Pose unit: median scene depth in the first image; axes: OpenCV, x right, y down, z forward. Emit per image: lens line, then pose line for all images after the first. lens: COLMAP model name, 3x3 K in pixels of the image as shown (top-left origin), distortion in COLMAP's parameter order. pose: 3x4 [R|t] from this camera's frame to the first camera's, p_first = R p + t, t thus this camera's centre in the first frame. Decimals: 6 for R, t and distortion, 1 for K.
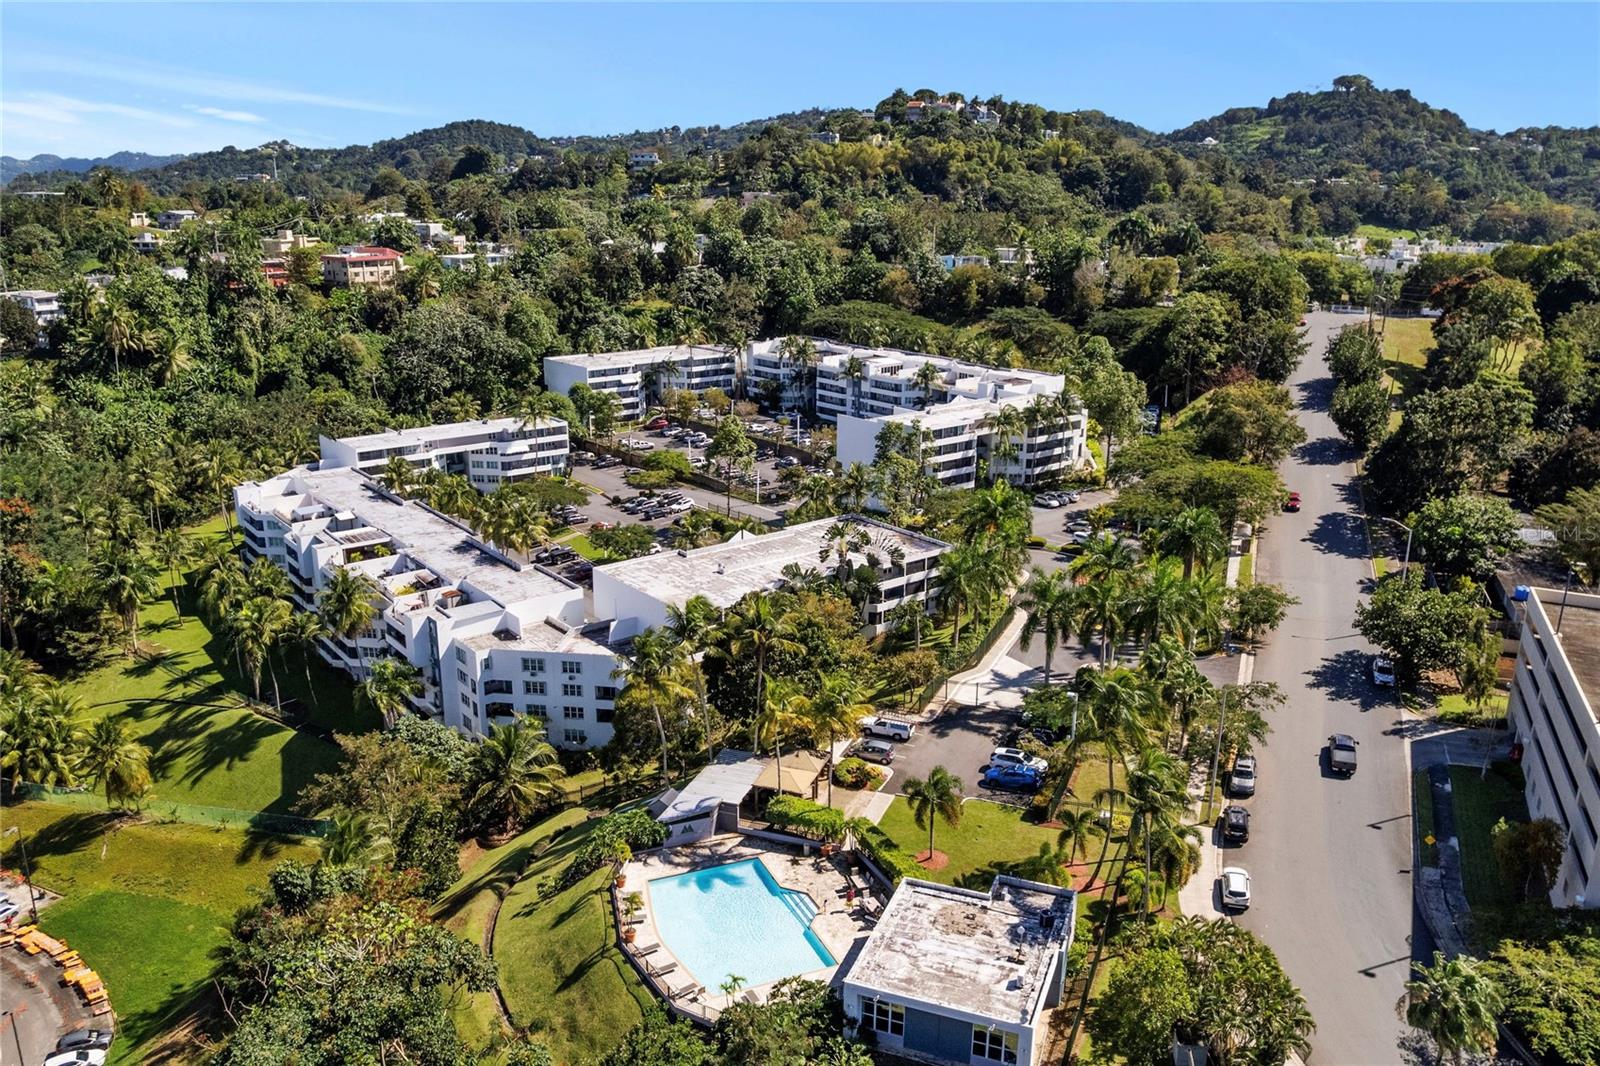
lens RADIAL K [[1217.2, 0, 800.0], [0, 1217.2, 533.0], [0, 0, 1]] dist [-0.044748, 0.008481]
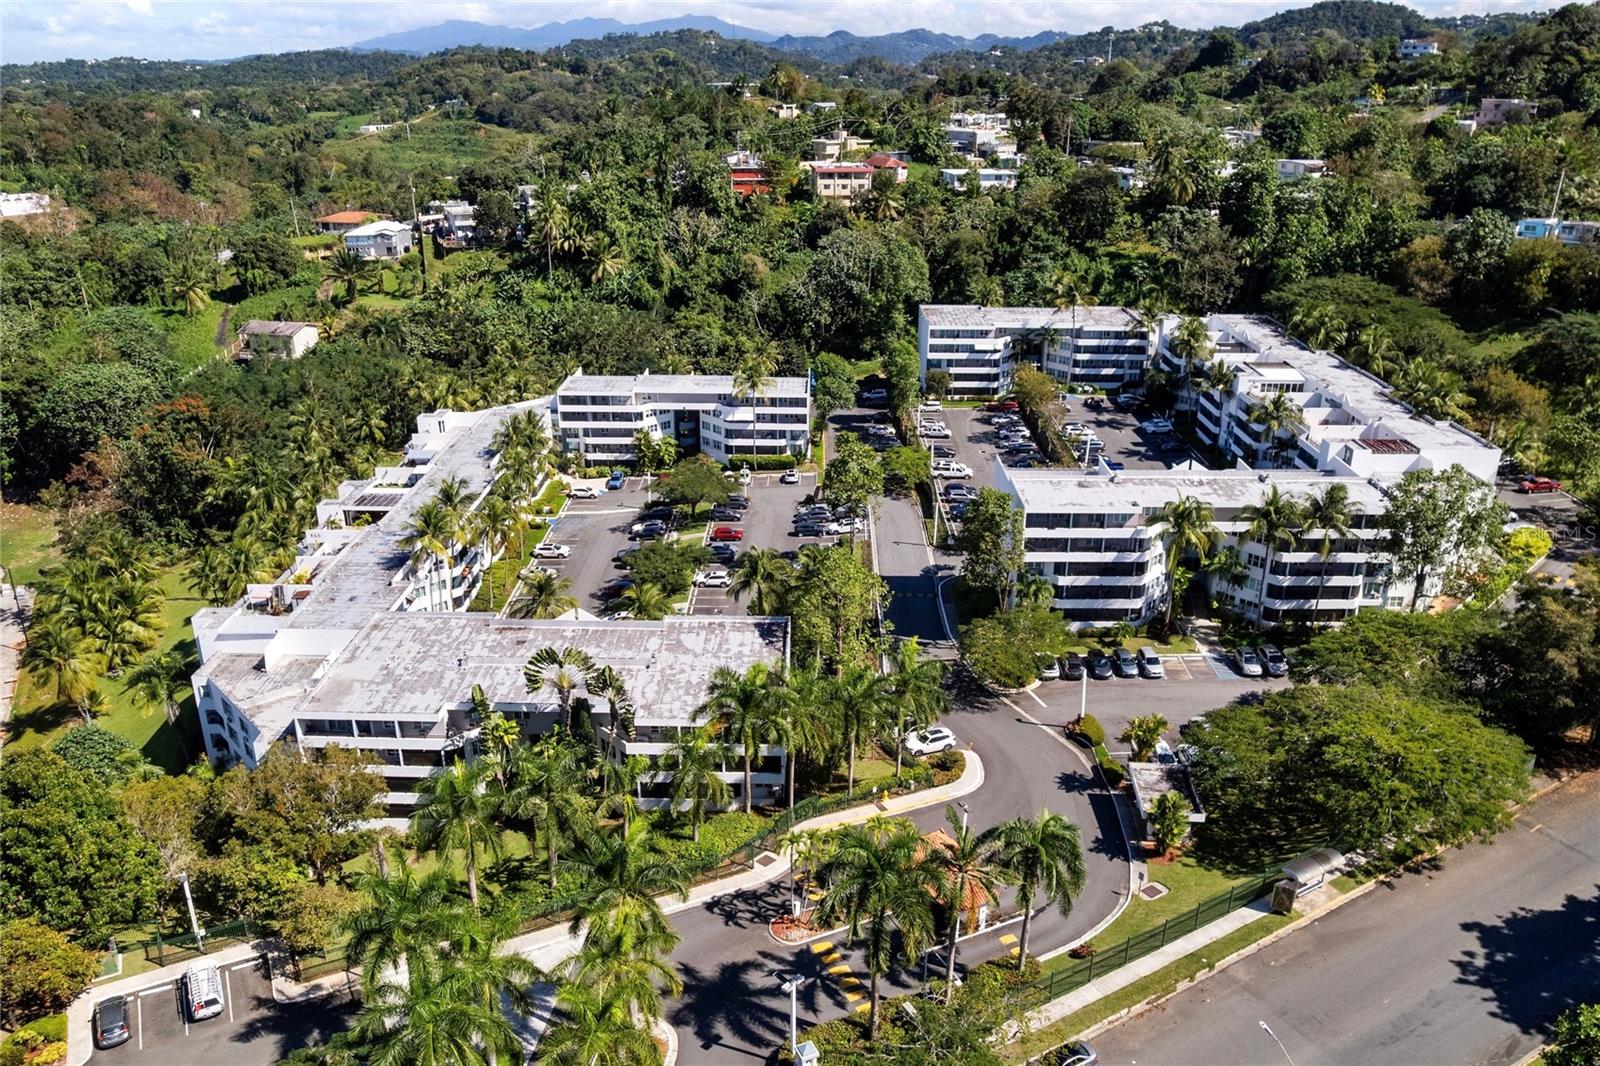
lens RADIAL K [[1217.2, 0, 800.0], [0, 1217.2, 533.0], [0, 0, 1]] dist [-0.044748, 0.008481]
pose [[0.767663, 0.230754, -0.597868, 0.281437], [-0.176226, 0.972968, 0.149254, -0.104217], [0.616148, -0.009217, 0.787577, 0.282437]]
